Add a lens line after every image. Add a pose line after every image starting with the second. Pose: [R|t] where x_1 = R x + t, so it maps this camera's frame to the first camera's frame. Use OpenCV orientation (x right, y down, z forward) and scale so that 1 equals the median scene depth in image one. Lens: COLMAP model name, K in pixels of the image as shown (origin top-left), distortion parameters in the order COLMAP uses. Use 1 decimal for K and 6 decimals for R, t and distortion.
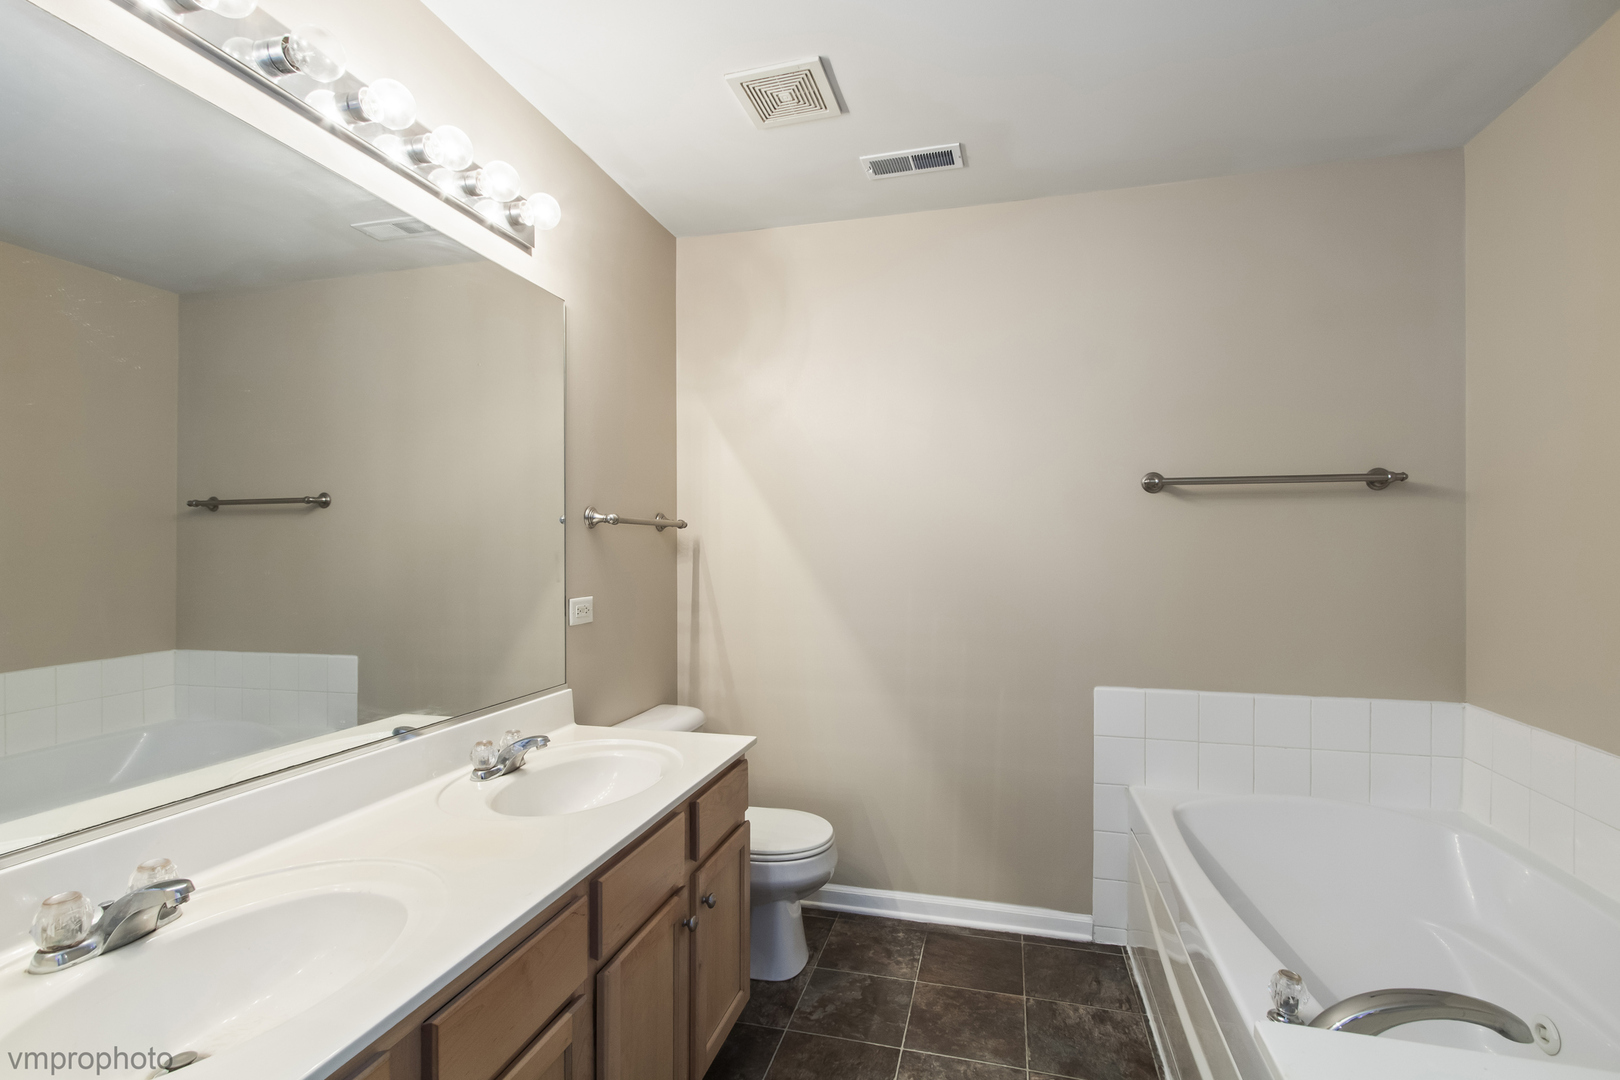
lens RADIAL K [[744.6, 0, 811.0], [0, 744.6, 540.9], [0, 0, 1]] dist [0.003584, 0.000466]
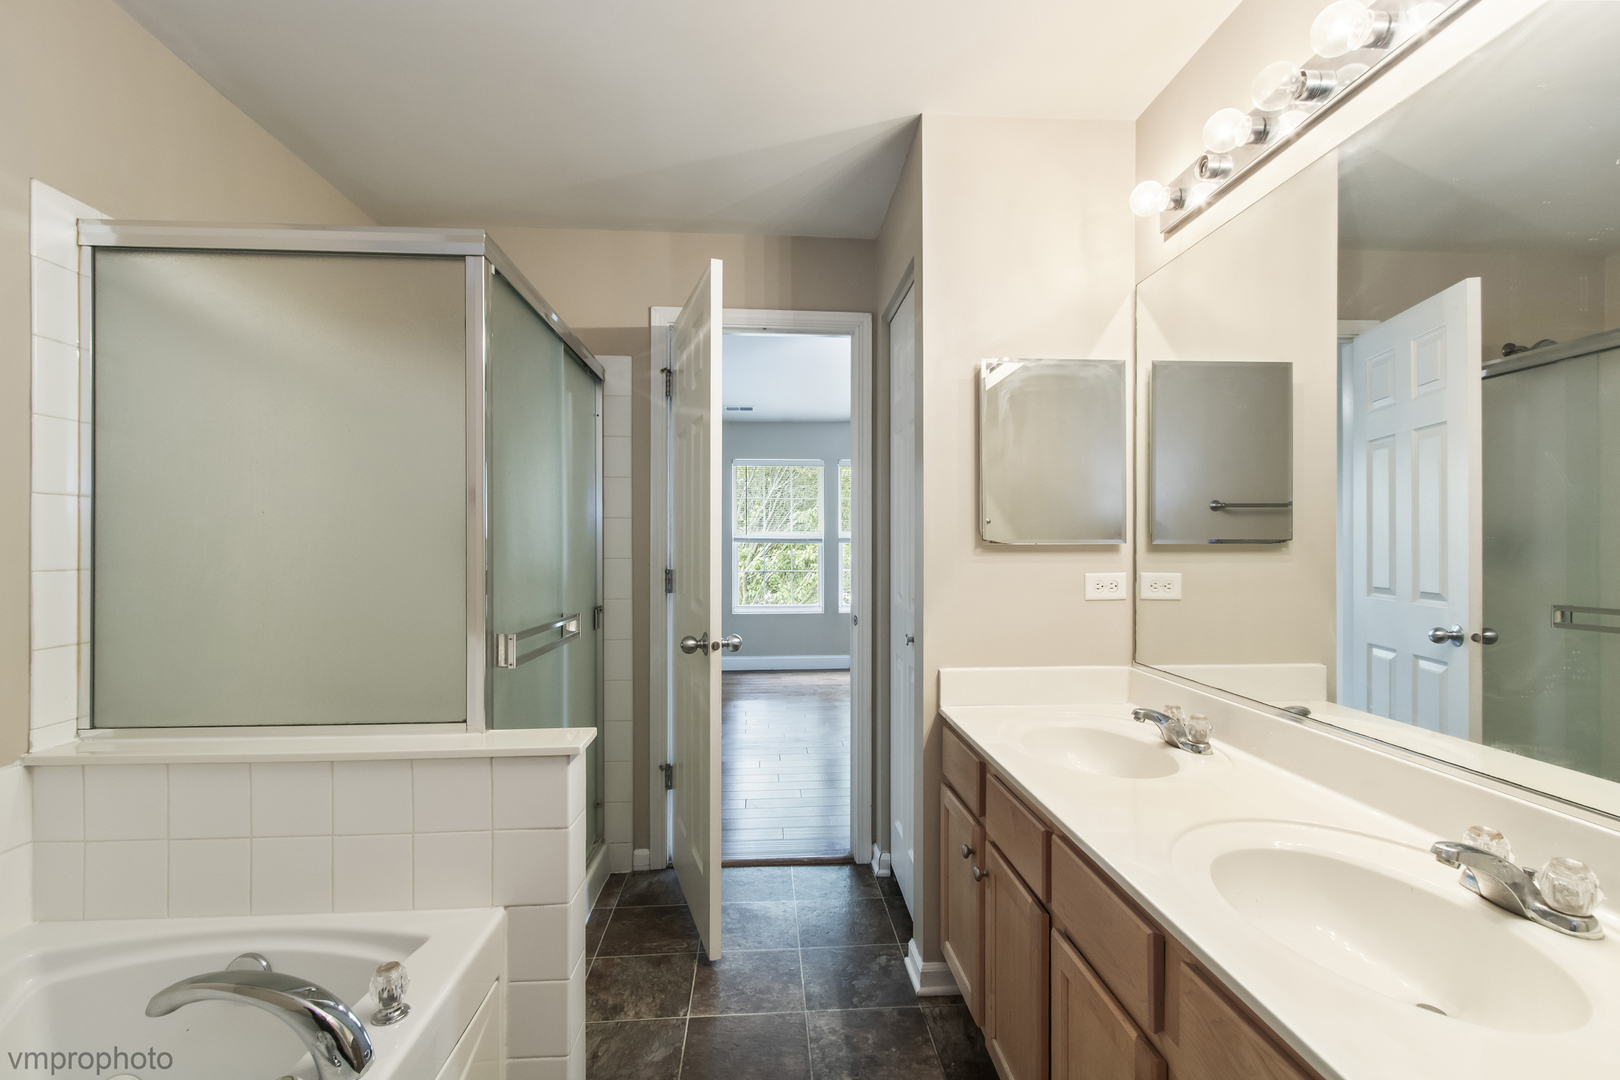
lens RADIAL K [[744.6, 0, 816.4], [0, 744.6, 544.9], [0, 0, 1]] dist [0.003584, 0.000466]
pose [[-0.945726, -0.001935, -0.324959, 0.447096], [-0.000277, 0.999987, -0.005148, 0.035156], [0.324964, -0.004779, -0.945714, 1.968569]]
